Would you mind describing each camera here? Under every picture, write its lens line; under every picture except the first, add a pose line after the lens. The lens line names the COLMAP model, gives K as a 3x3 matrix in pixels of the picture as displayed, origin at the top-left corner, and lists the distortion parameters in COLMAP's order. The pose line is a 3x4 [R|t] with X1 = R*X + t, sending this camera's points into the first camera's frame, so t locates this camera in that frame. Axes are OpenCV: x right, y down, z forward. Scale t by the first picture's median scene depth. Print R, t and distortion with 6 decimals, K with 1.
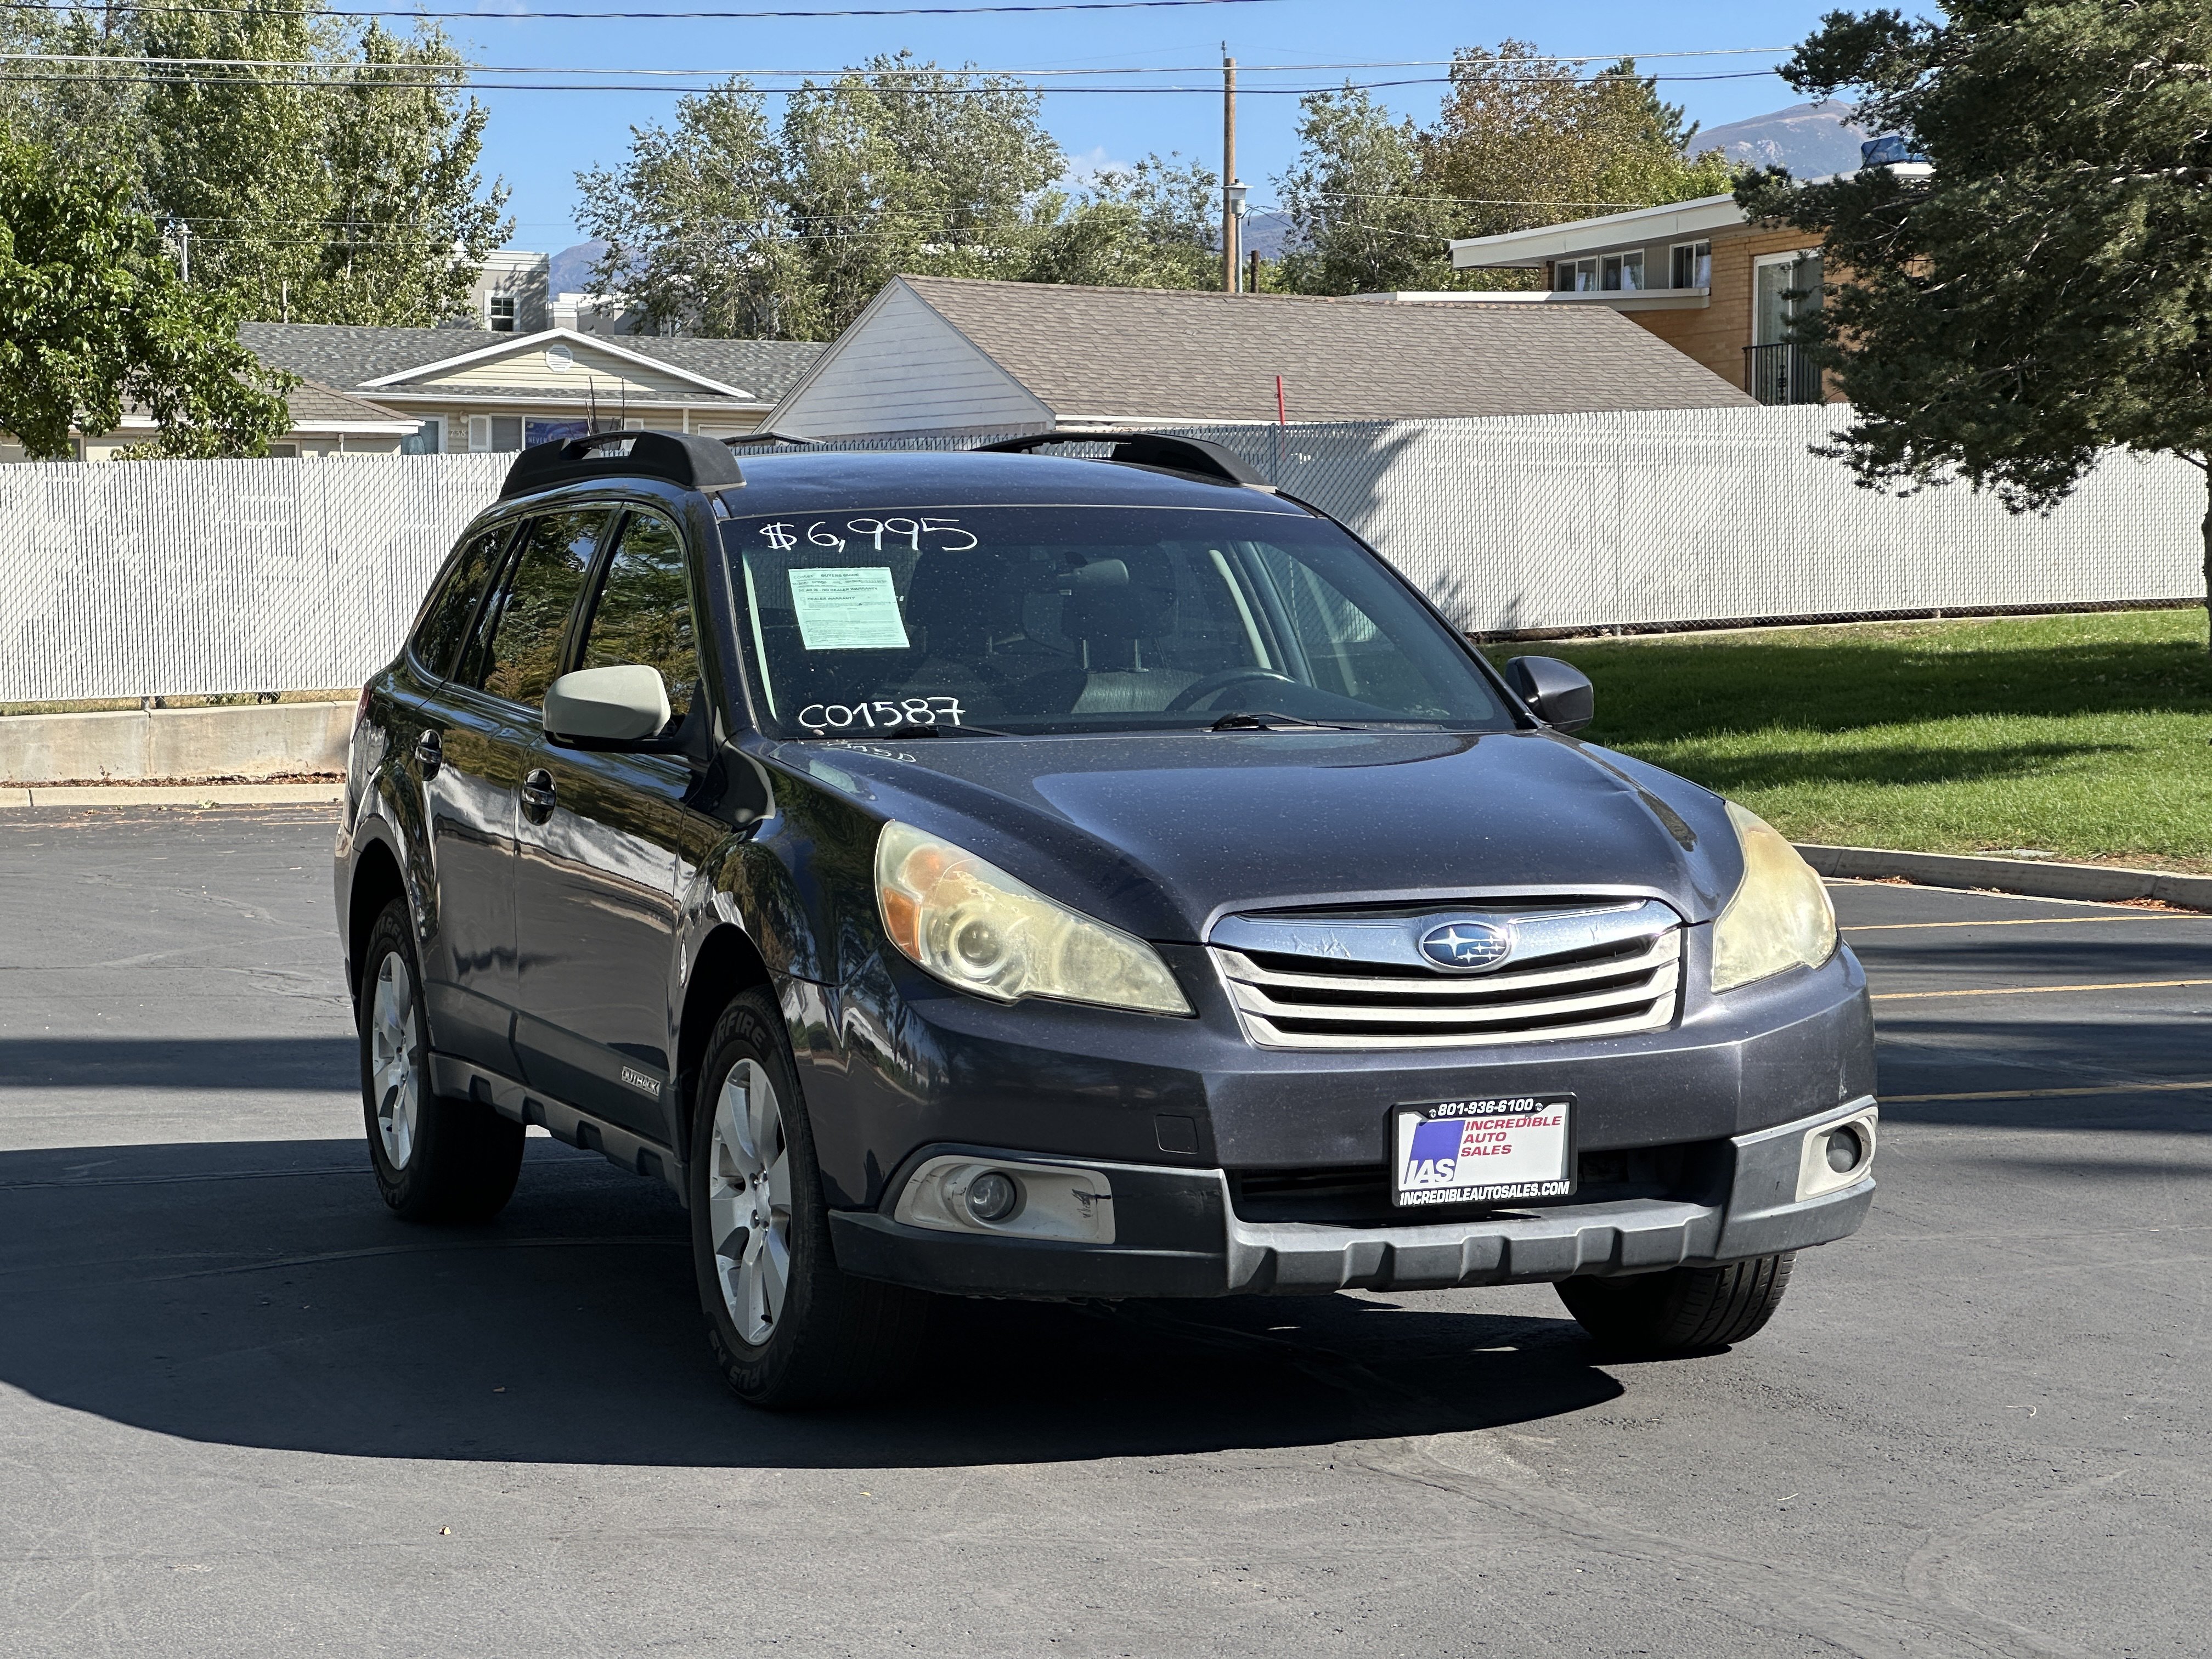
lens RADIAL K [[4950.8, 0, 1113.8], [0, 4950.8, 832.3], [0, 0, 1]] dist [0.184164, 0.000000]
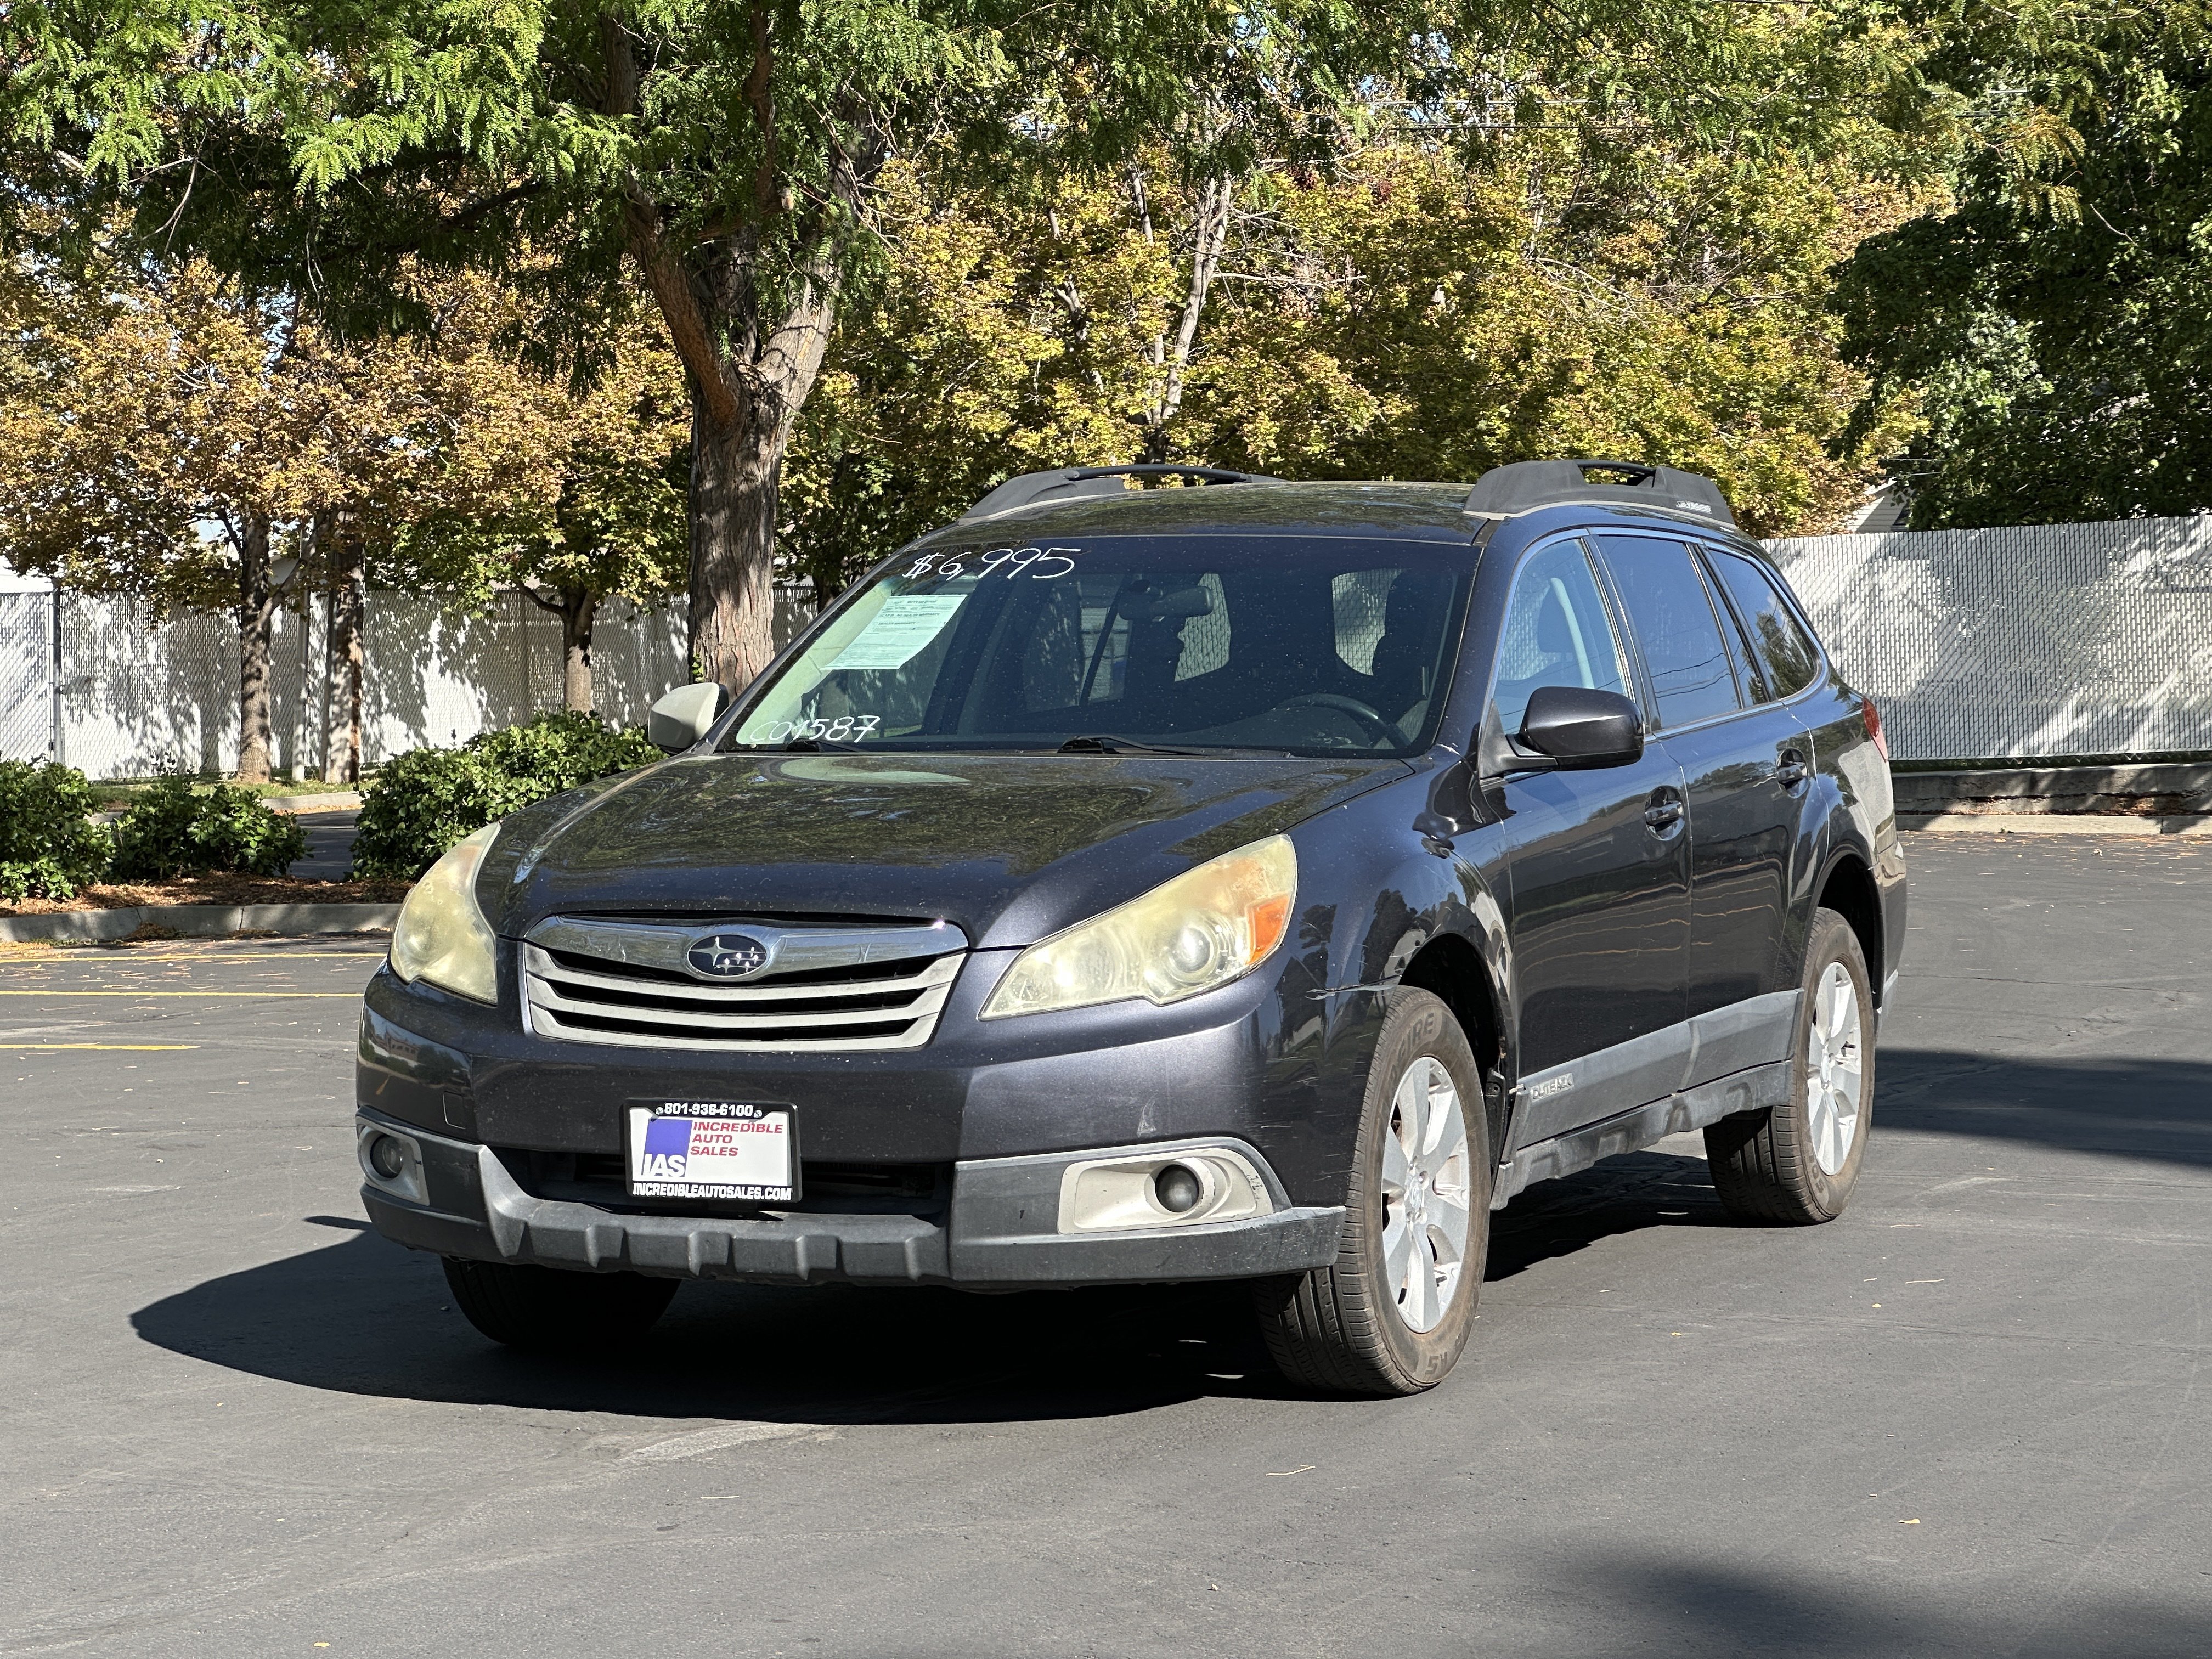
lens RADIAL K [[4950.8, 0, 1107.5], [0, 4950.8, 853.4], [0, 0, 1]] dist [0.184164, 0.000000]
pose [[0.733364, 0.040439, -0.678633, 0.845727], [-0.039925, 0.999068, 0.016388, -0.019258], [0.678663, 0.015076, 0.734295, 0.284752]]
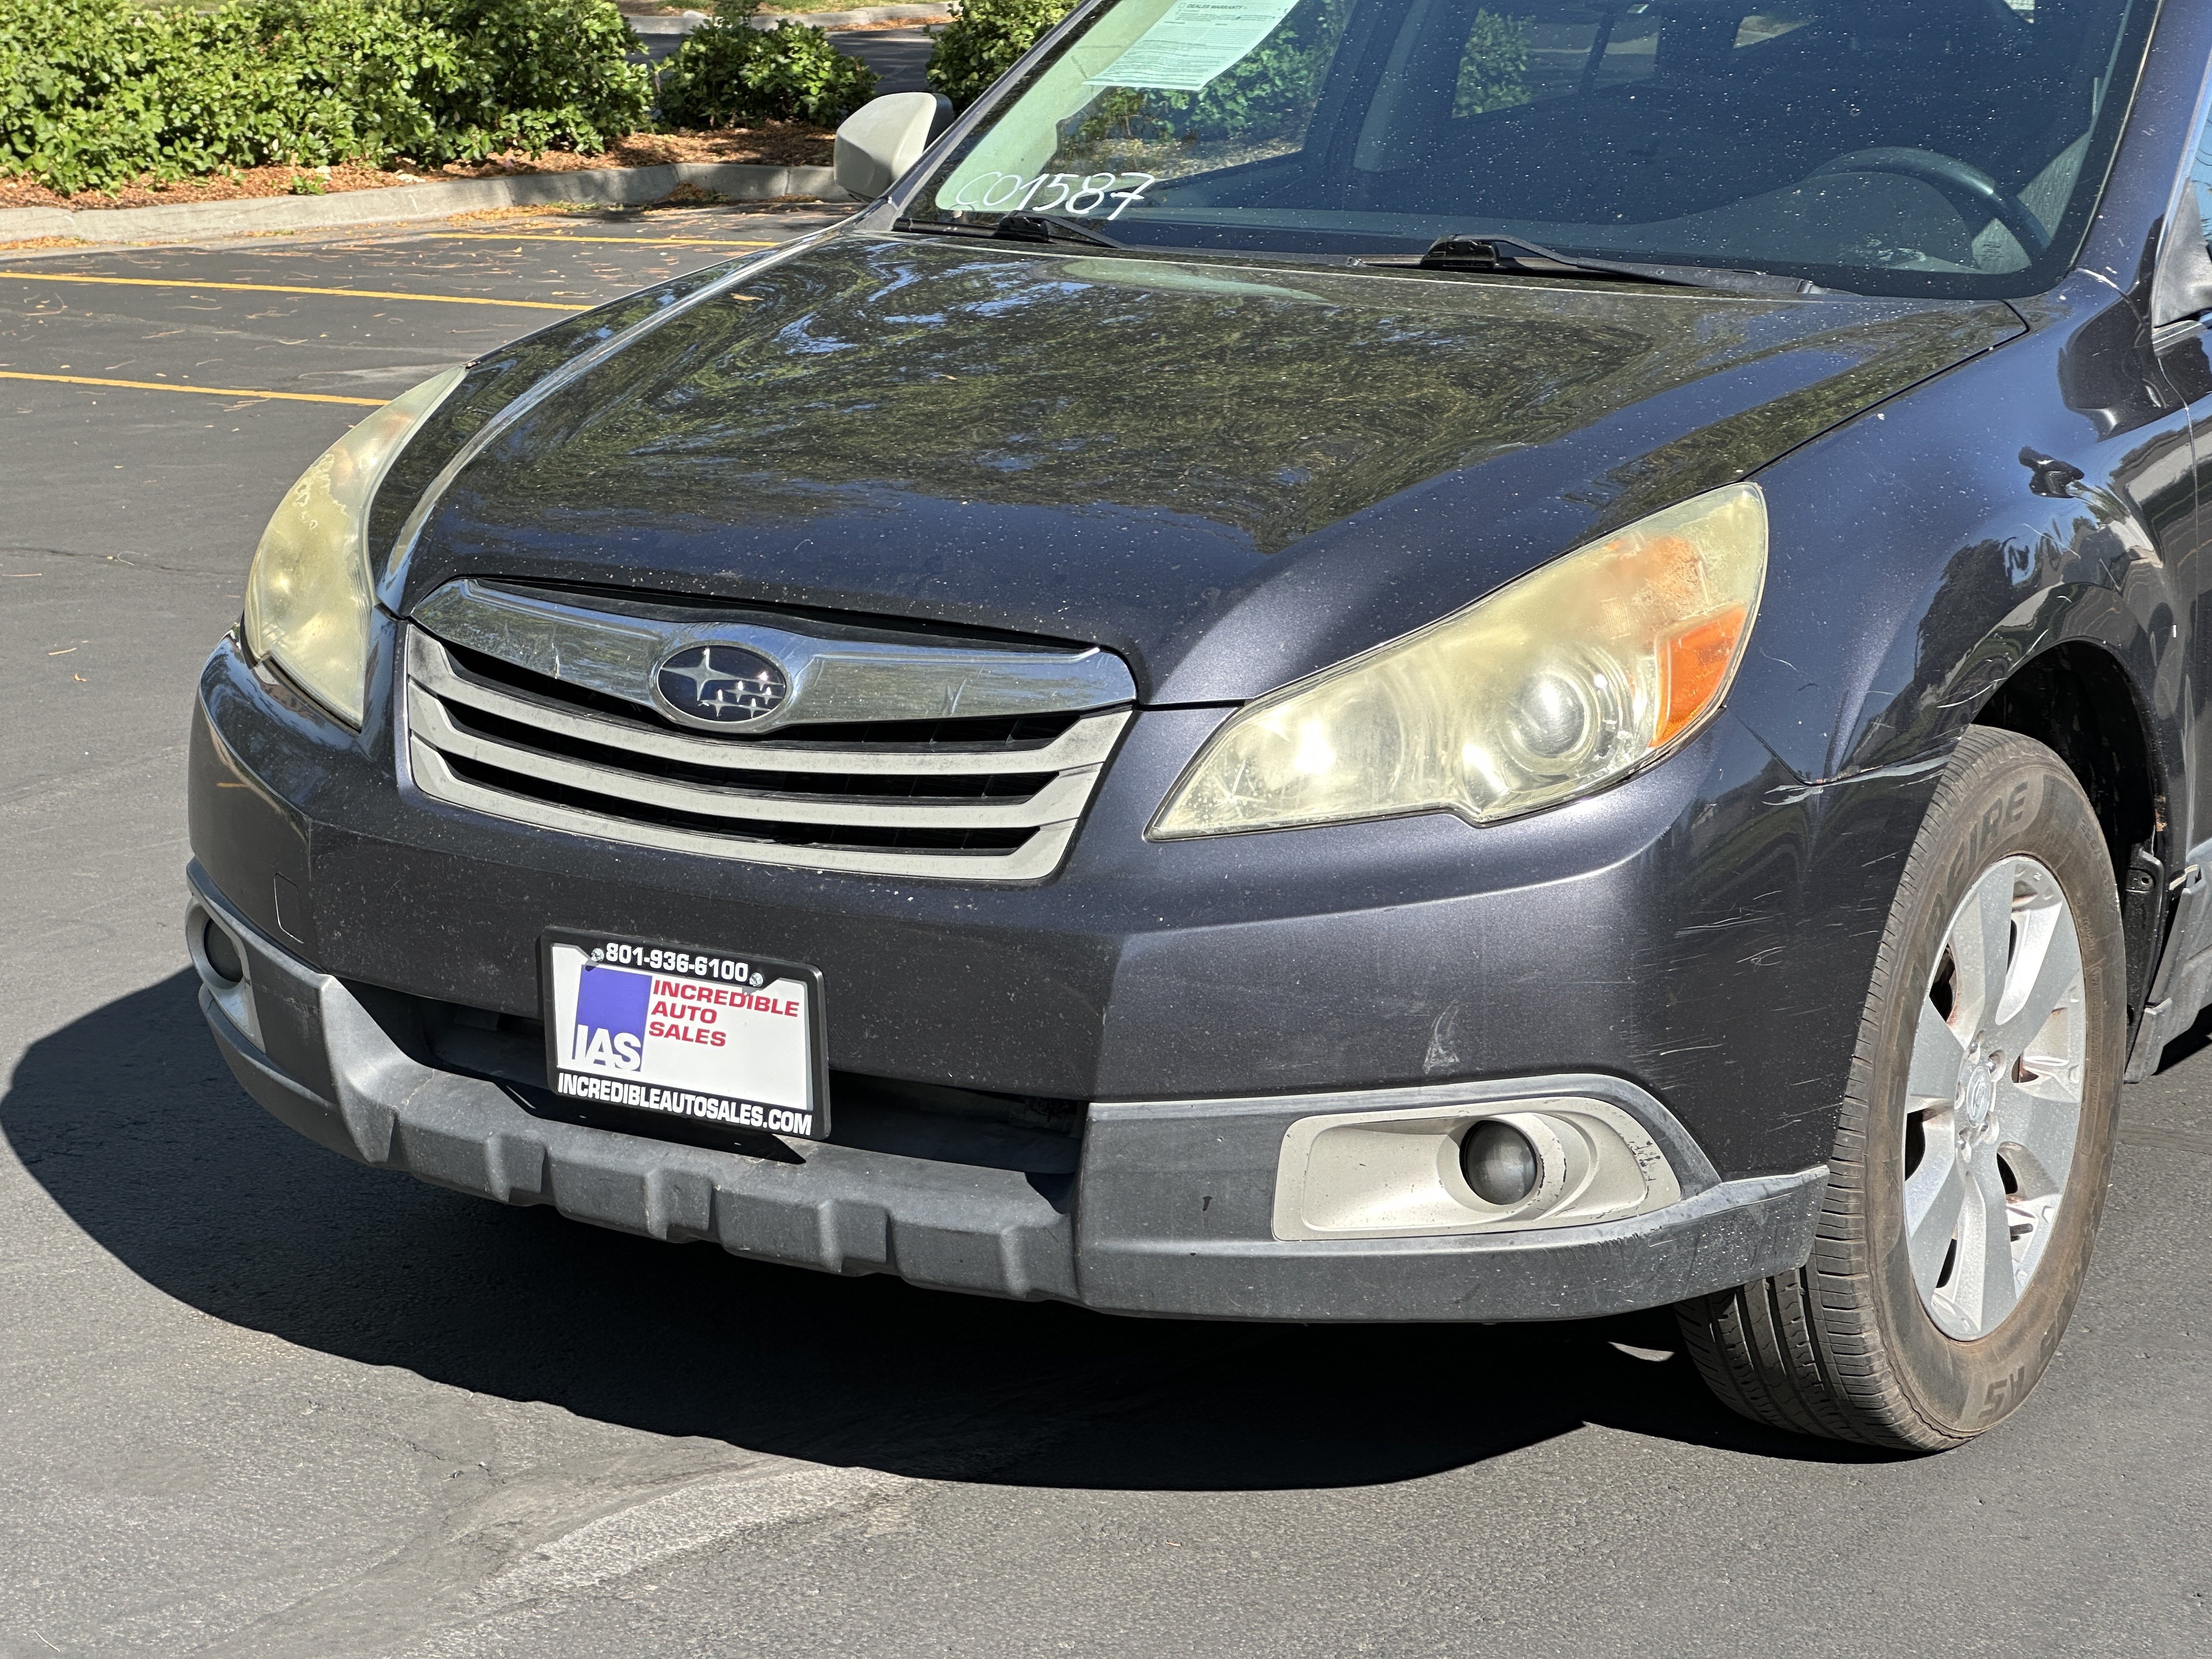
lens RADIAL K [[4950.8, 0, 1090.3], [0, 4950.8, 813.0], [0, 0, 1]] dist [0.184164, 0.000000]
pose [[0.615205, 0.178406, -0.767916, 0.553596], [-0.058511, 0.981704, 0.181199, -0.071484], [0.786193, -0.066543, 0.614388, 0.676294]]
